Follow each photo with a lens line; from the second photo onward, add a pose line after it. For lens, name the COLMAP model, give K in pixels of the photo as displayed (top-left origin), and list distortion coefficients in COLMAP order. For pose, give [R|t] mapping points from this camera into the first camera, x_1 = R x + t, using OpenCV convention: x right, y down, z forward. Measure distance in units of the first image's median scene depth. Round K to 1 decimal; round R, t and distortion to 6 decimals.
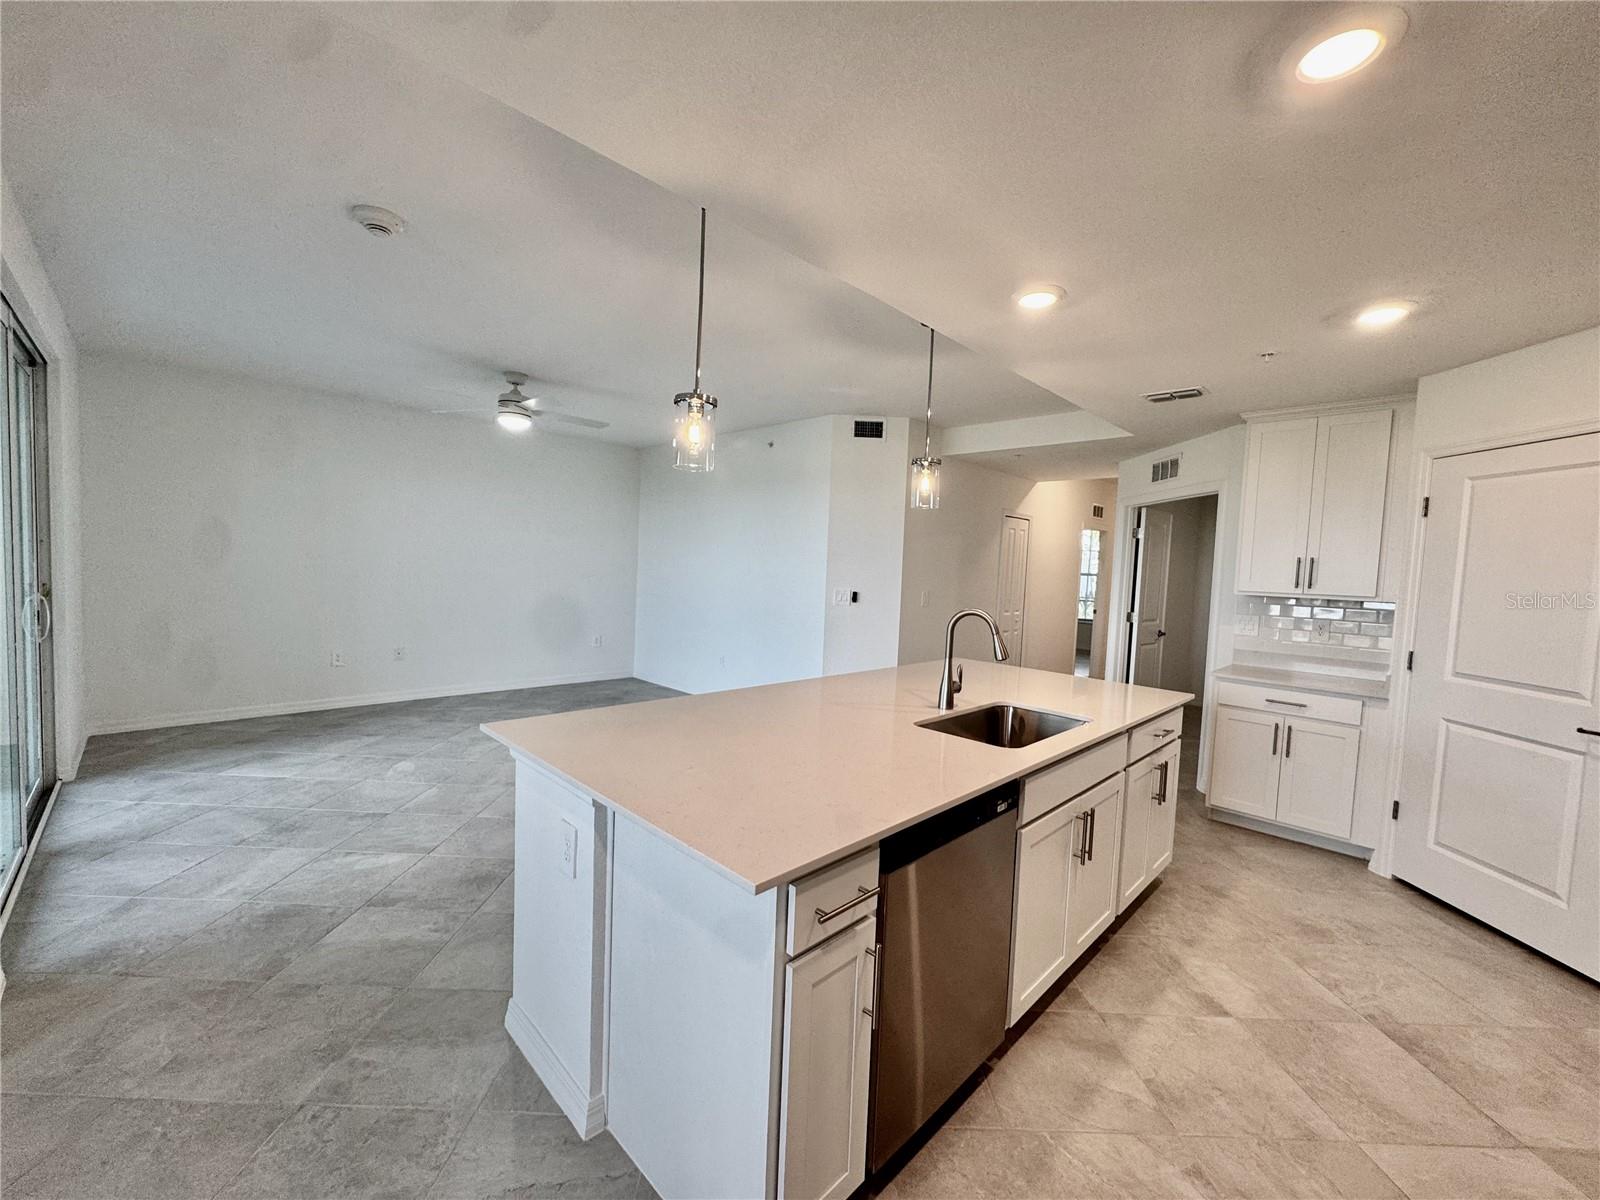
lens RADIAL K [[636.9, 0, 797.1], [0, 636.9, 601.9], [0, 0, 1]] dist [0.000223, 0.000612]
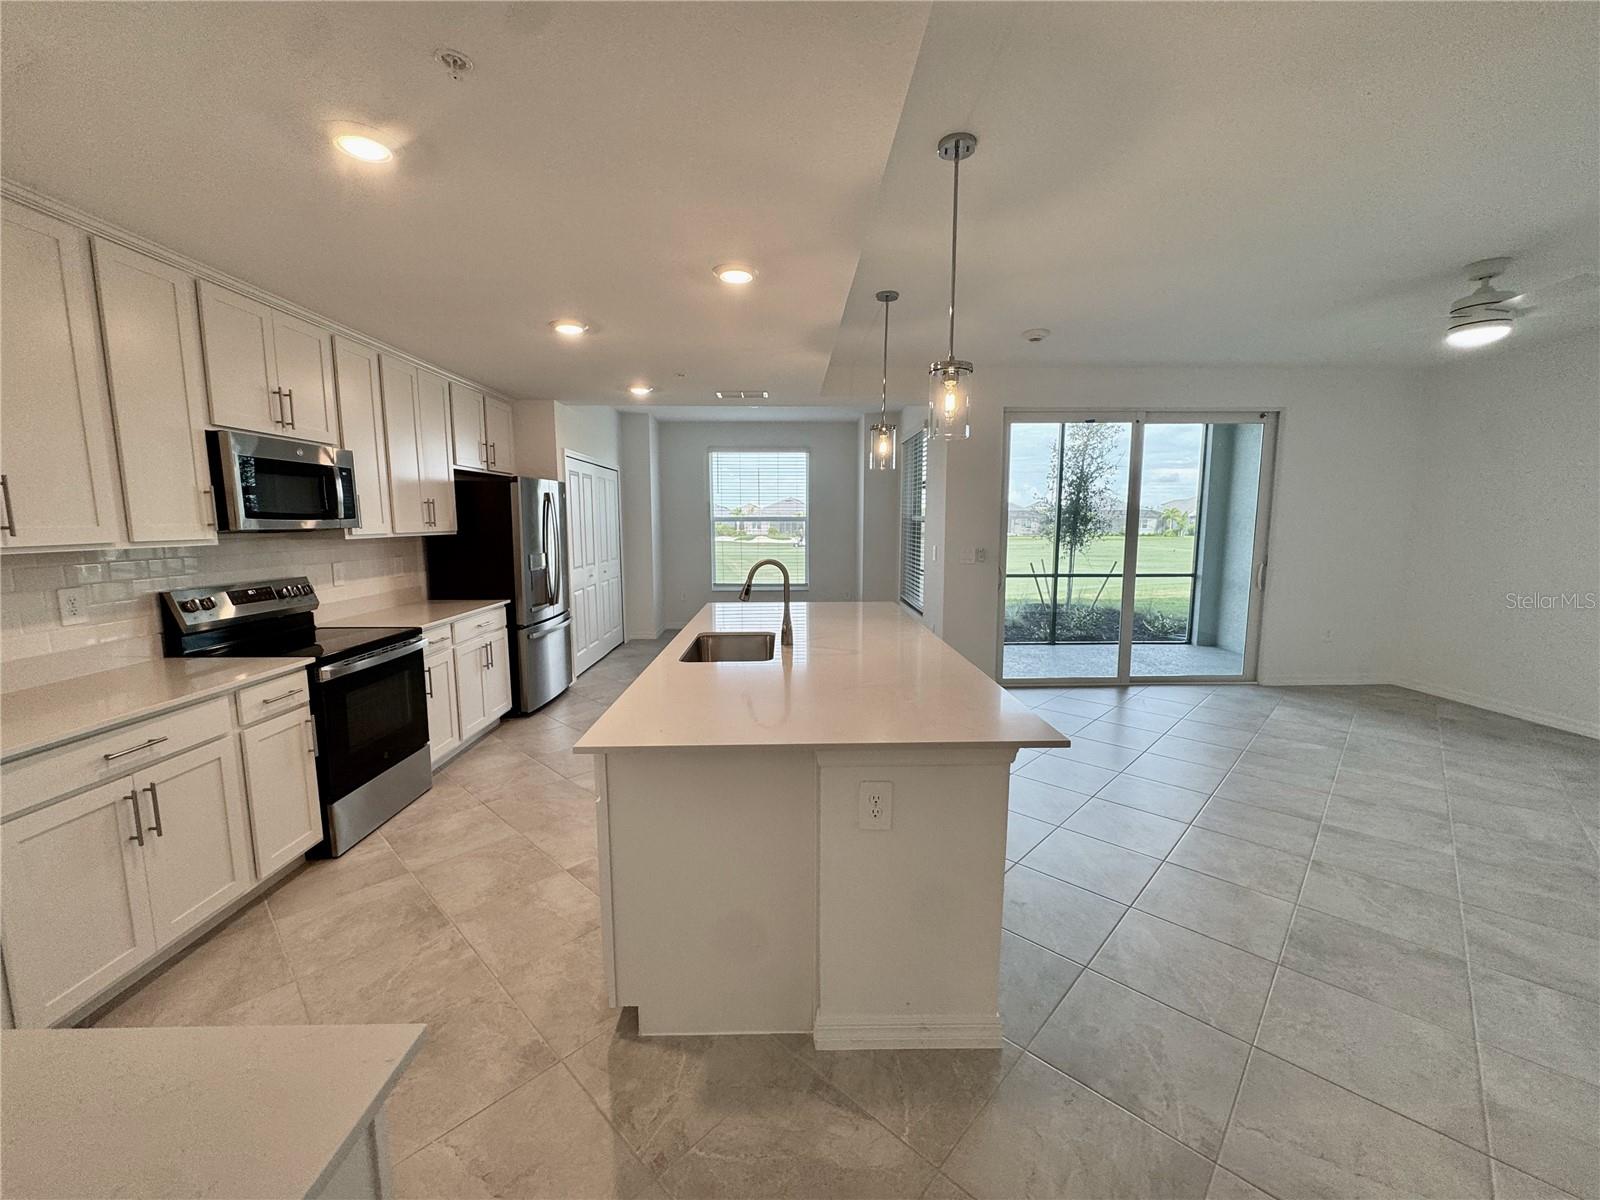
lens RADIAL K [[636.9, 0, 797.1], [0, 636.9, 601.9], [0, 0, 1]] dist [0.000223, 0.000612]
pose [[-0.697129, 0.052722, -0.715004, 0.940537], [-0.069952, 0.987532, 0.141021, -0.069543], [0.713525, 0.148326, -0.684750, 1.604504]]
